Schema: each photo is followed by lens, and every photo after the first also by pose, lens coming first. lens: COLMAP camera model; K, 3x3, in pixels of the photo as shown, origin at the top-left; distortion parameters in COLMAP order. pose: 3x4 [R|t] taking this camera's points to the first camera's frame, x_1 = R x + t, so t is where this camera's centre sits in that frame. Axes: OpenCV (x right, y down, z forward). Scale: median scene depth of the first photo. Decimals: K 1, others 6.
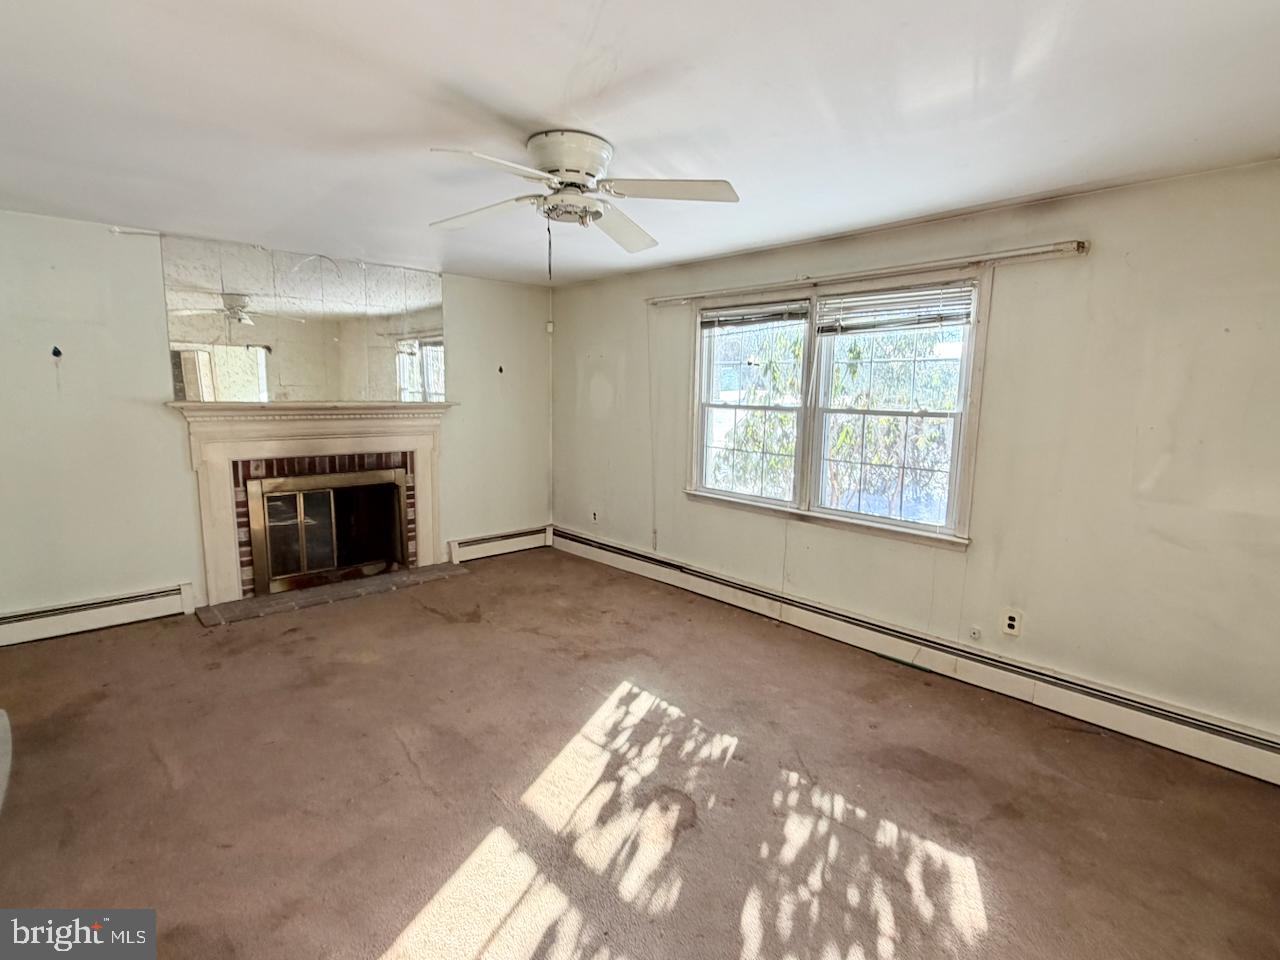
lens RADIAL K [[620.8, 0, 647.5], [0, 620.8, 483.6], [0, 0, 1]] dist [-0.005479, -0.002406]
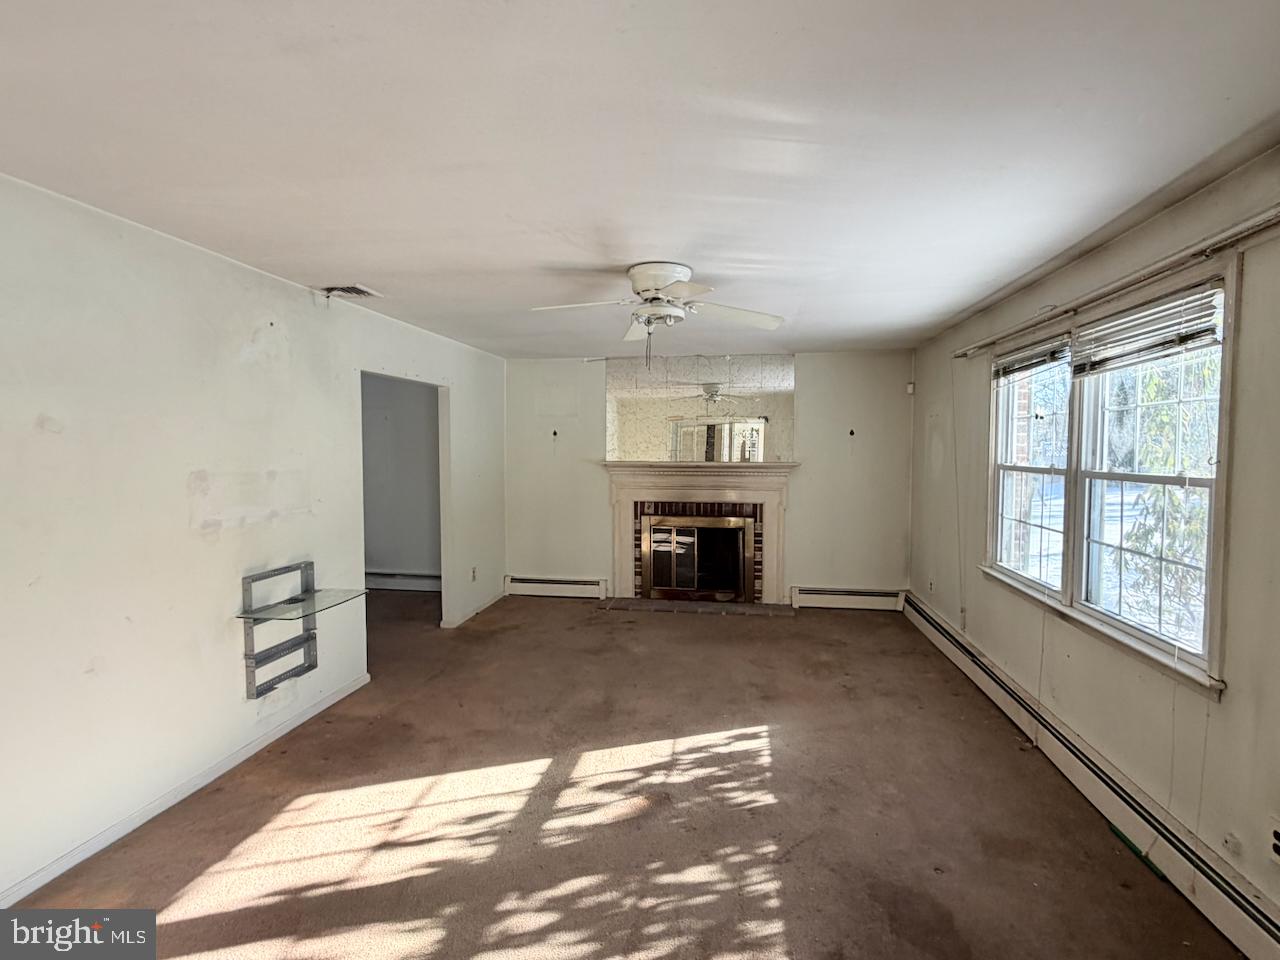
lens RADIAL K [[620.8, 0, 653.0], [0, 620.8, 480.2], [0, 0, 1]] dist [-0.005479, -0.002406]
pose [[0.617313, 0.024723, -0.786329, 0.601386], [-0.108511, 0.992629, -0.053978, -0.014063], [0.779199, 0.118647, 0.615445, 0.141764]]
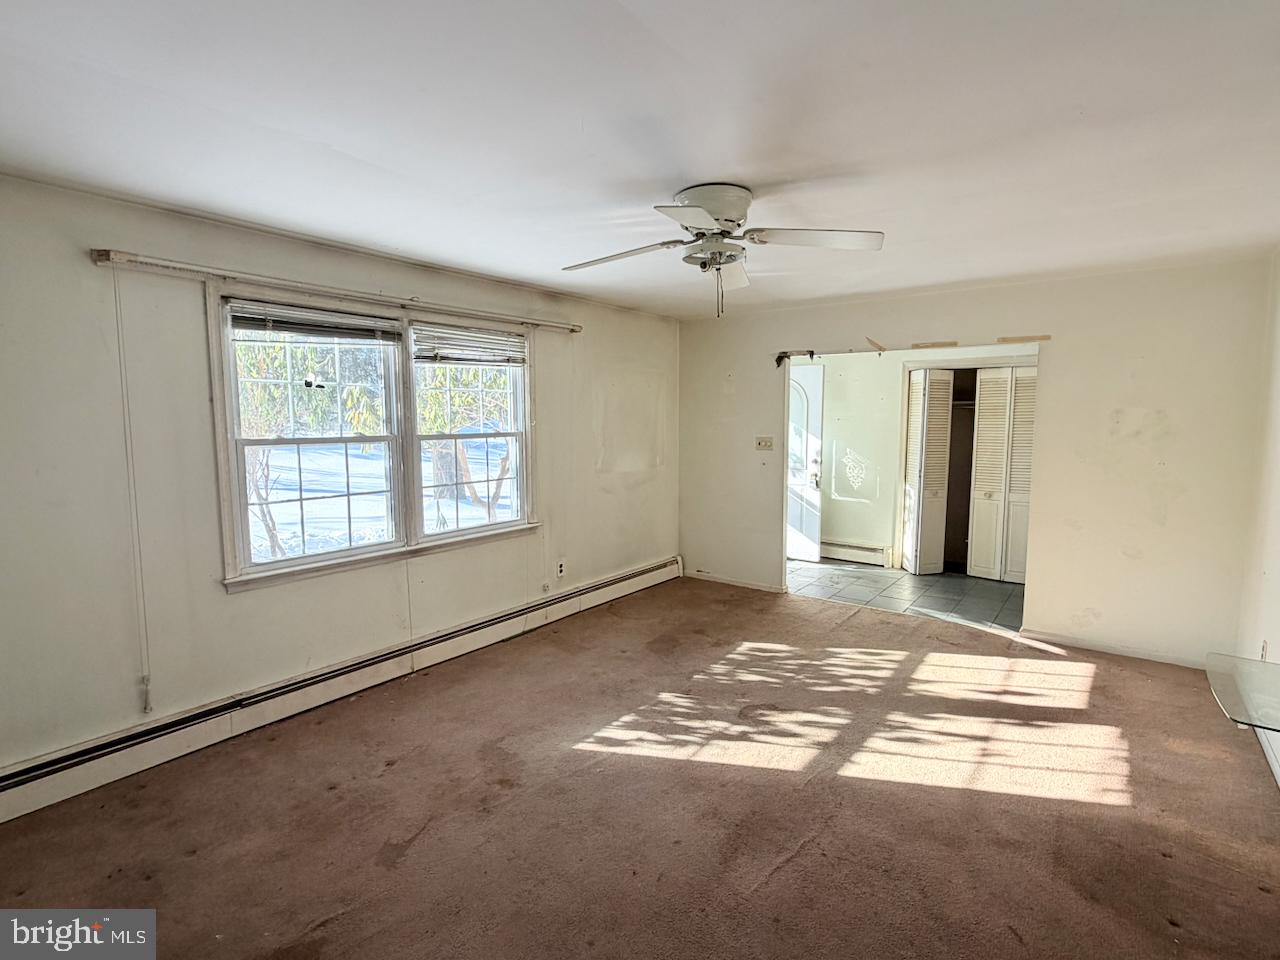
lens RADIAL K [[620.8, 0, 634.6], [0, 620.8, 483.4], [0, 0, 1]] dist [-0.005479, -0.002406]
pose [[-0.146527, -0.121850, 0.981673, -0.795606], [0.148877, 0.978364, 0.143662, -0.149451], [-0.977939, 0.167199, -0.125216, 0.876357]]
